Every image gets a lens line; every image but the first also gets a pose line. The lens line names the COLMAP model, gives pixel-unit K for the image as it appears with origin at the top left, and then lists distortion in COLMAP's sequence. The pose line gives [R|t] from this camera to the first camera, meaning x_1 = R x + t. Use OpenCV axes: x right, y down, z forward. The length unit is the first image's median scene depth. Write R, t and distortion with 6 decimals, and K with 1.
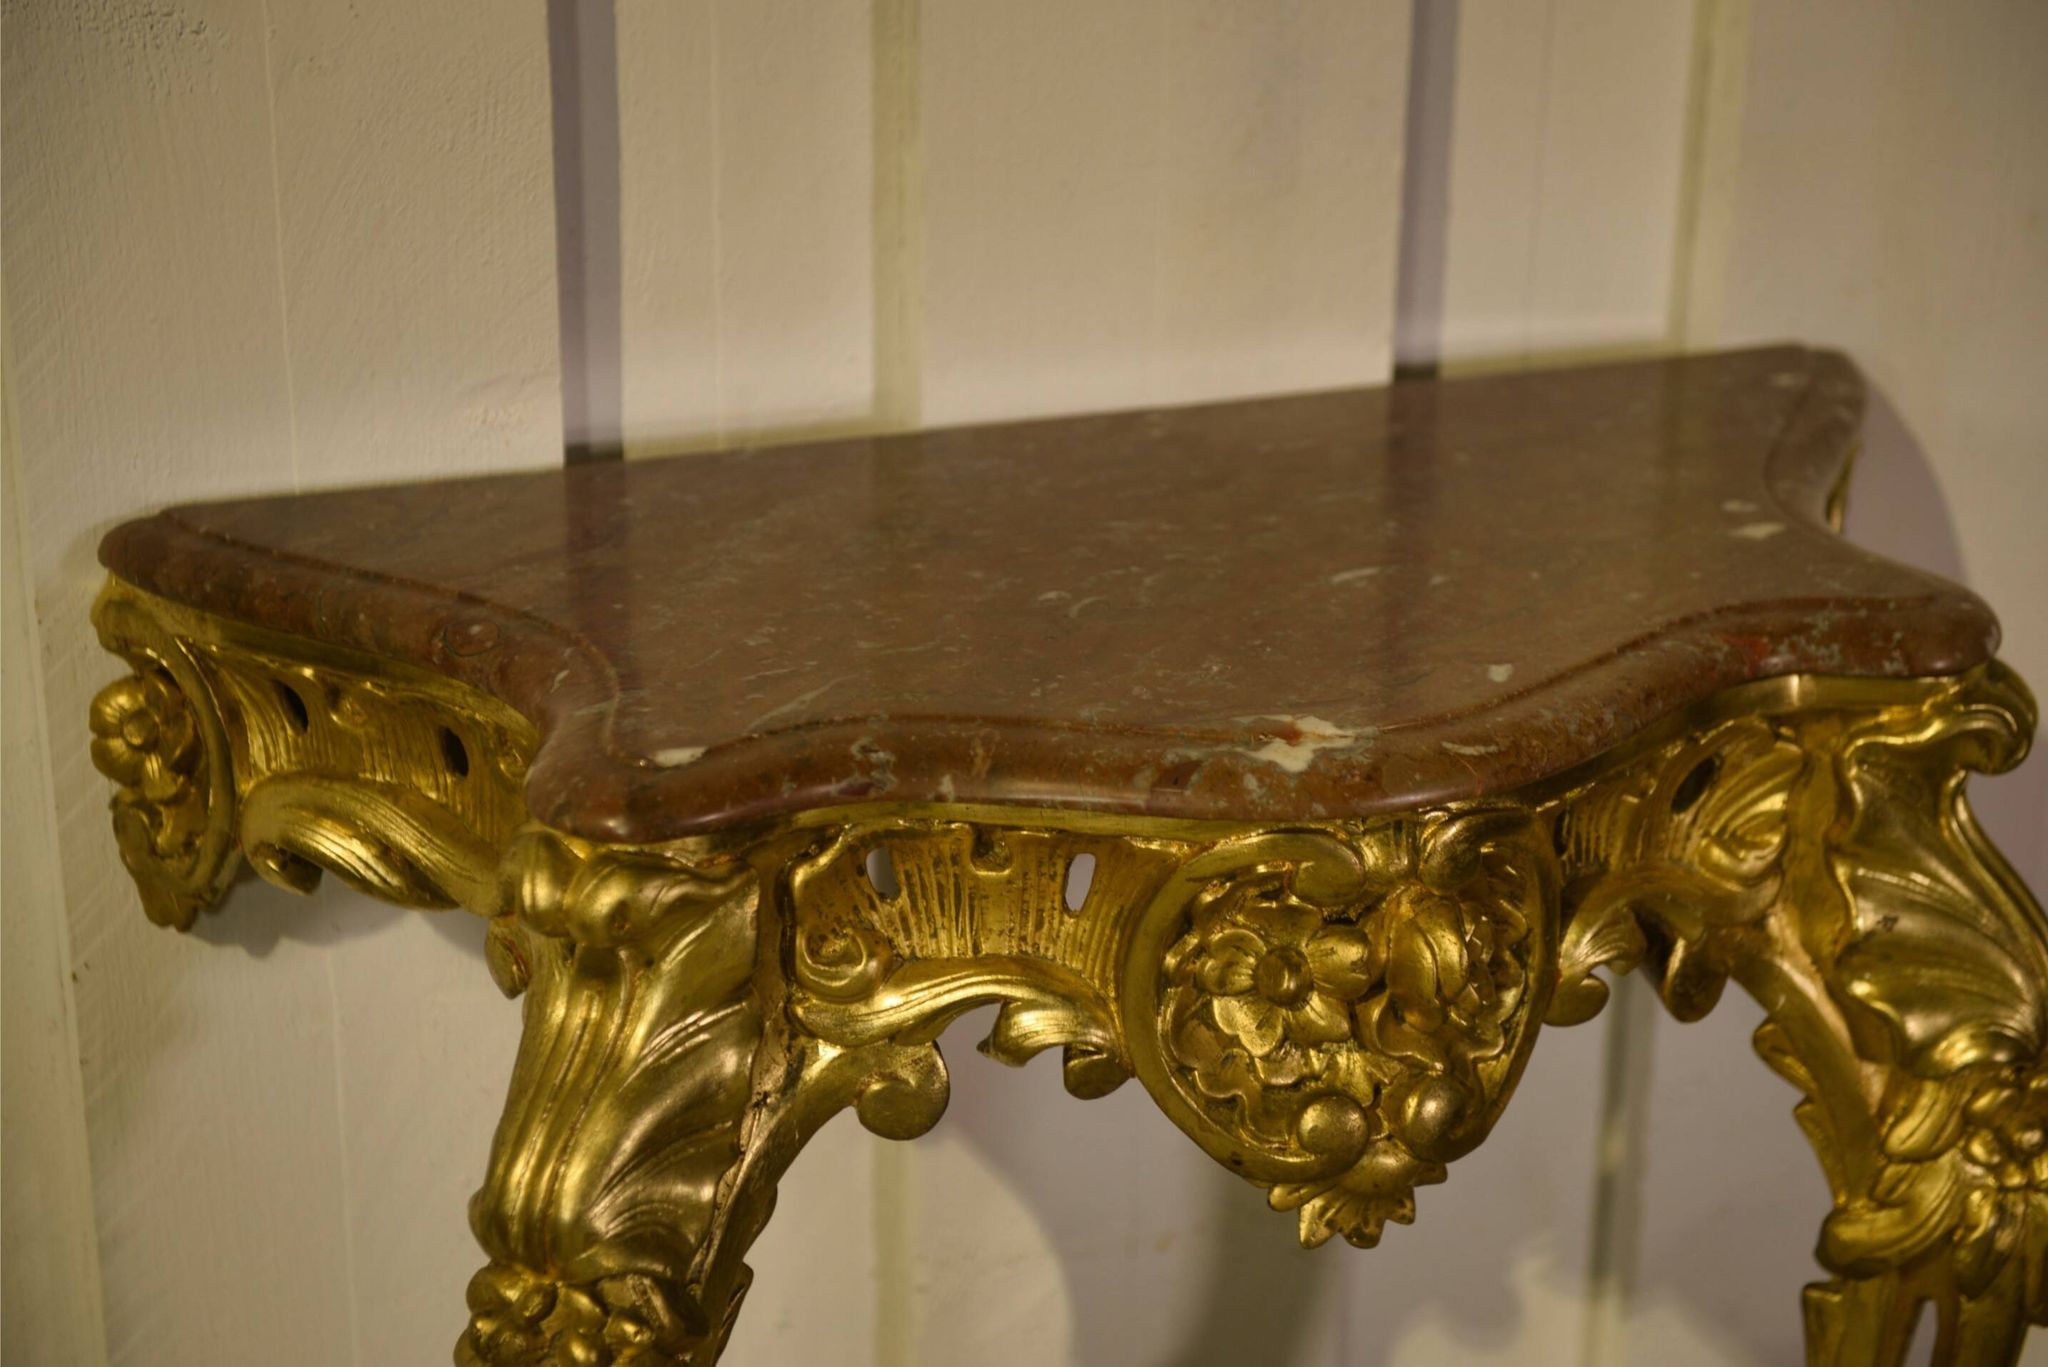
lens RADIAL K [[3975.9, 0, 1044.1], [0, 3975.9, 671.5], [0, 0, 1]] dist [0.097859, 0.000000]
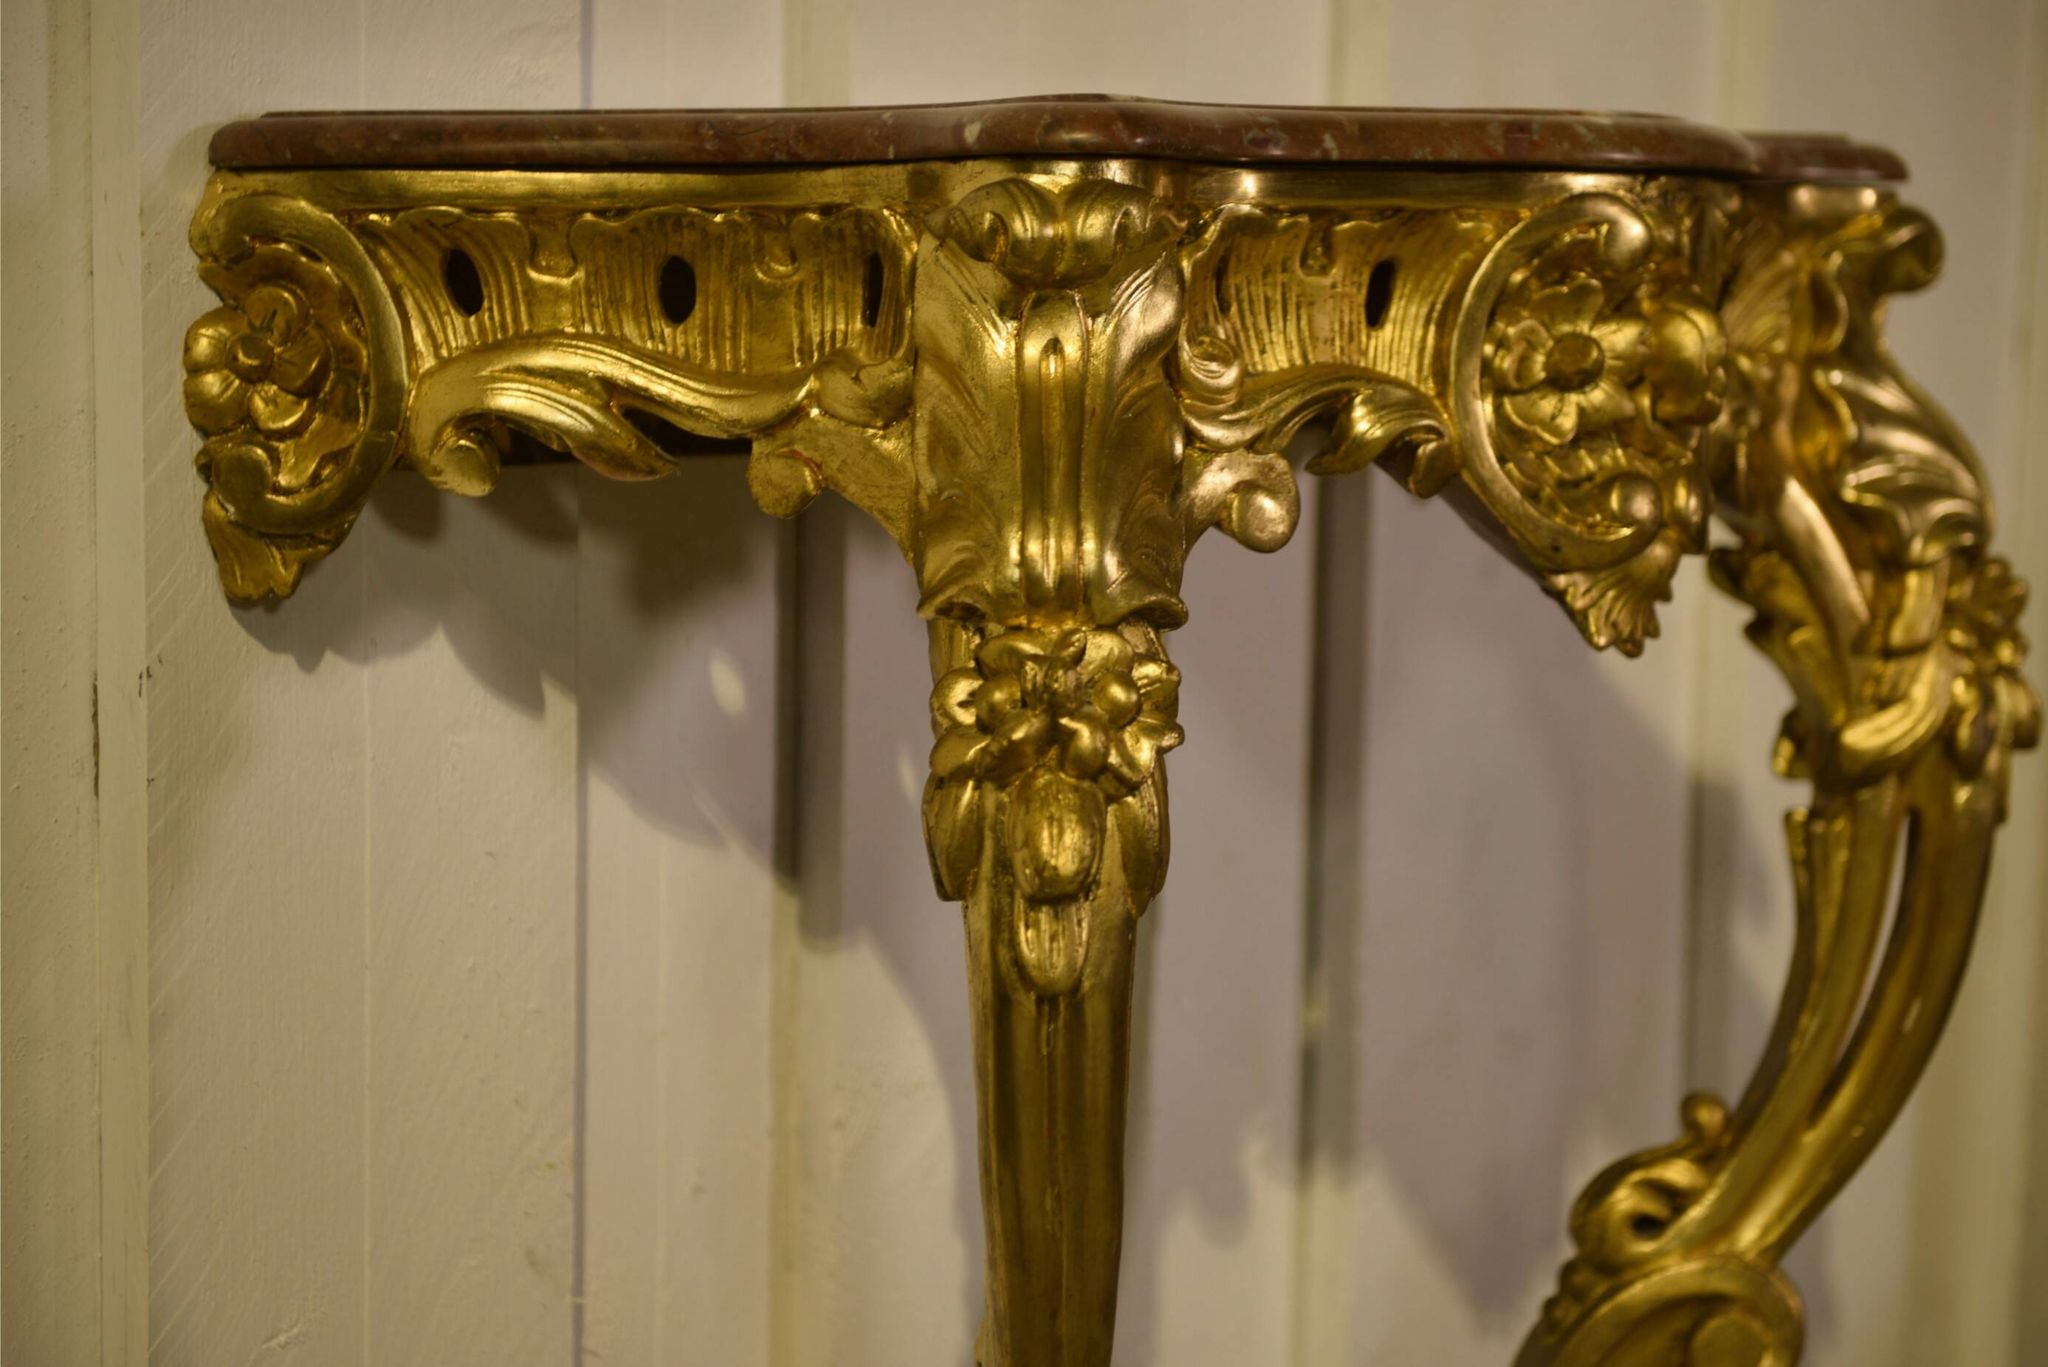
lens RADIAL K [[3975.9, 0, 1017.3], [0, 3975.9, 630.8], [0, 0, 1]] dist [0.097859, 0.000000]
pose [[0.880500, -0.053683, 0.470996, -0.543321], [0.190549, 0.949846, -0.247958, 0.359498], [-0.434063, 0.308075, 0.846569, 0.182614]]
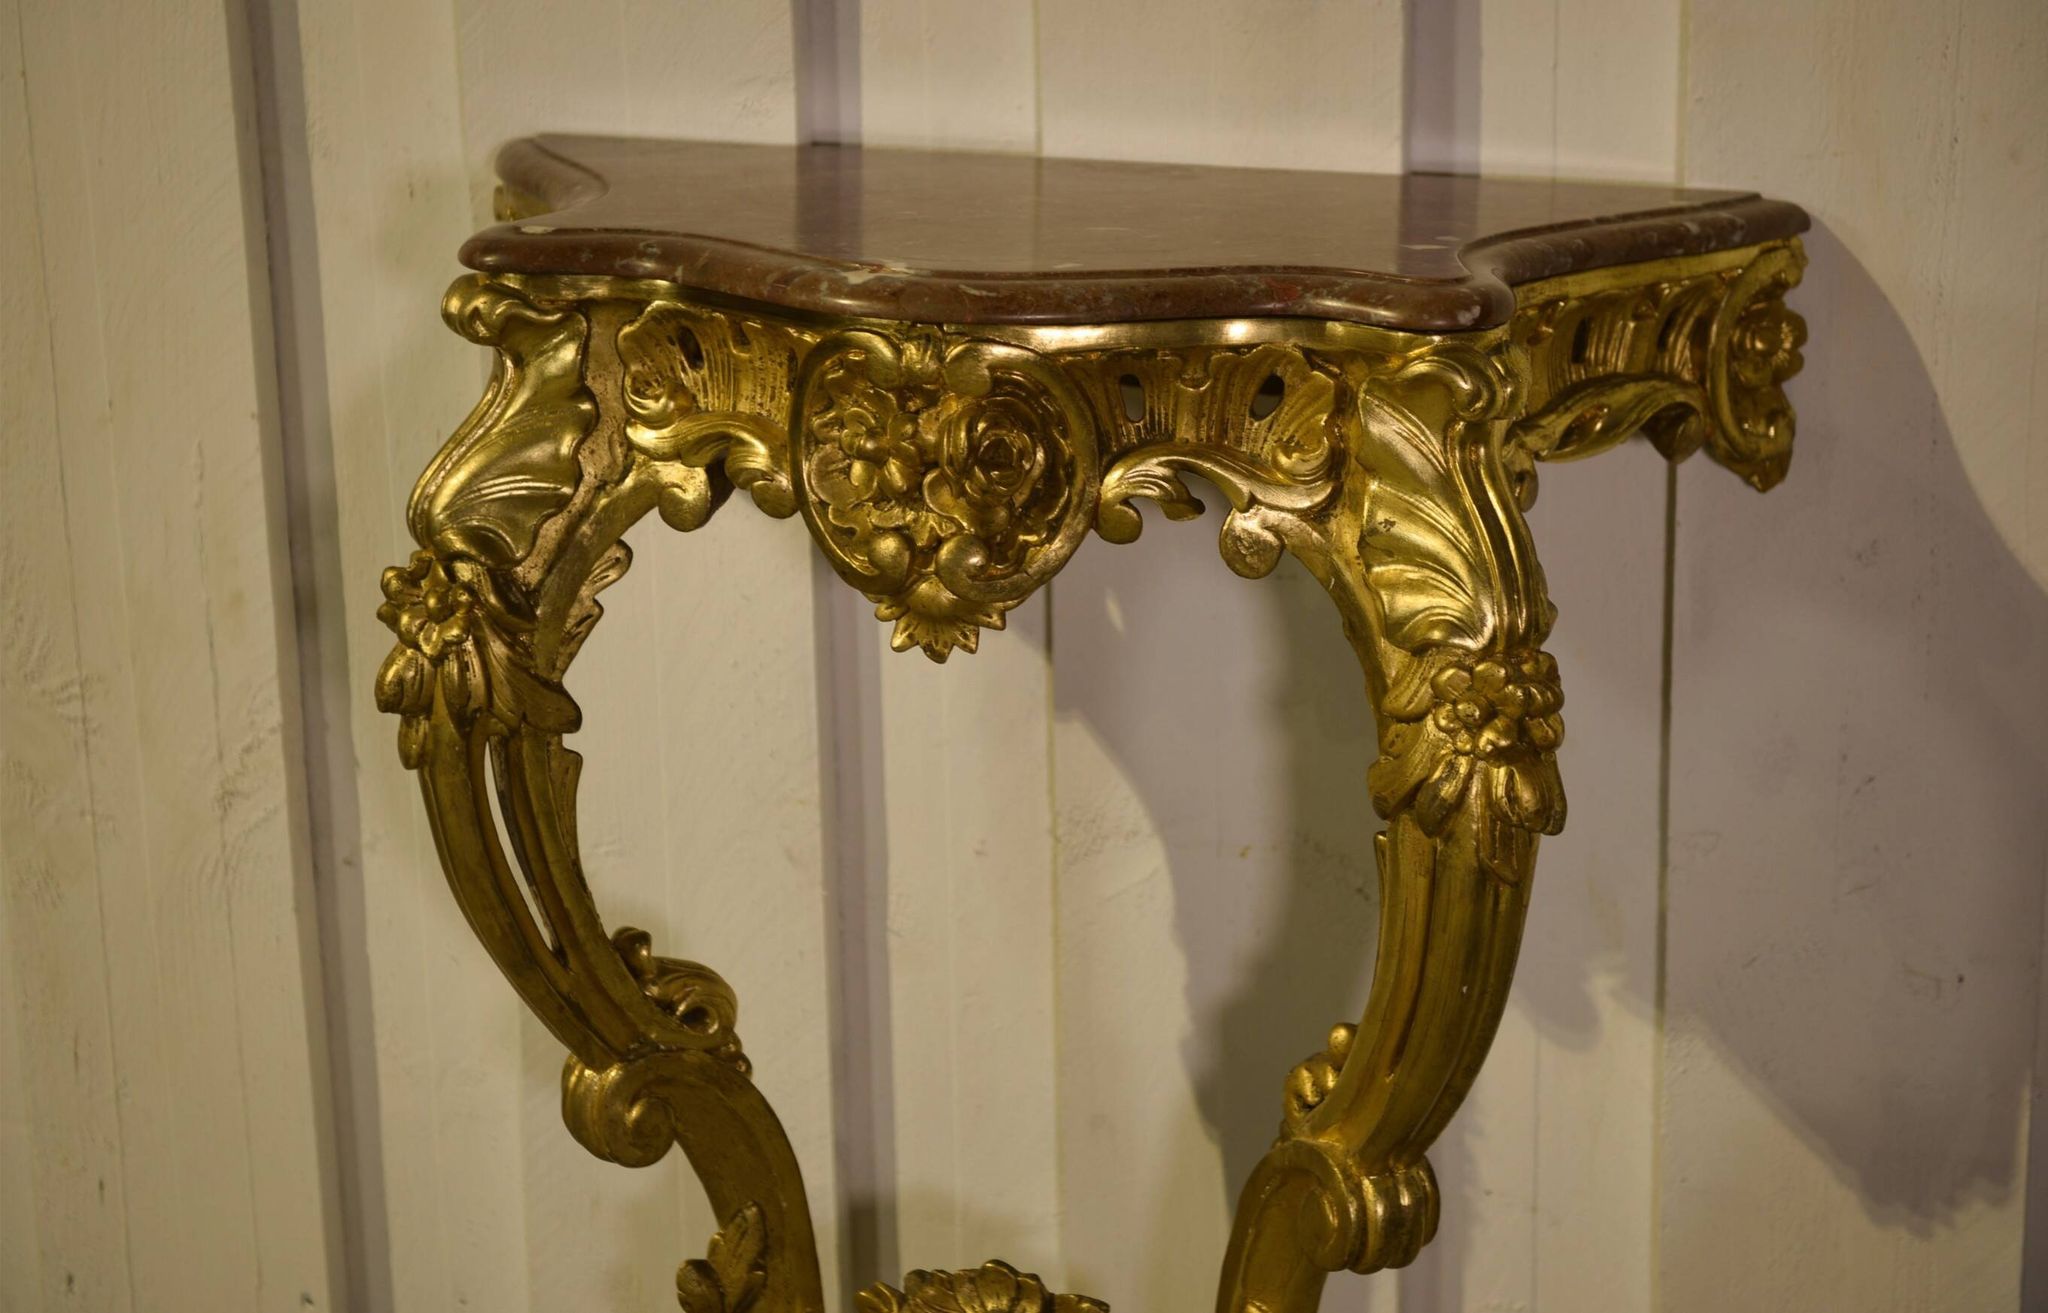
lens RADIAL K [[4238.6, 0, 971.9], [0, 4238.6, 580.8], [0, 0, 1]] dist [0.107424, 0.000000]
pose [[0.797106, 0.142699, -0.586735, 0.957722], [-0.213570, 0.975495, -0.052897, 0.190427], [0.564809, 0.167473, 0.808049, -0.217185]]
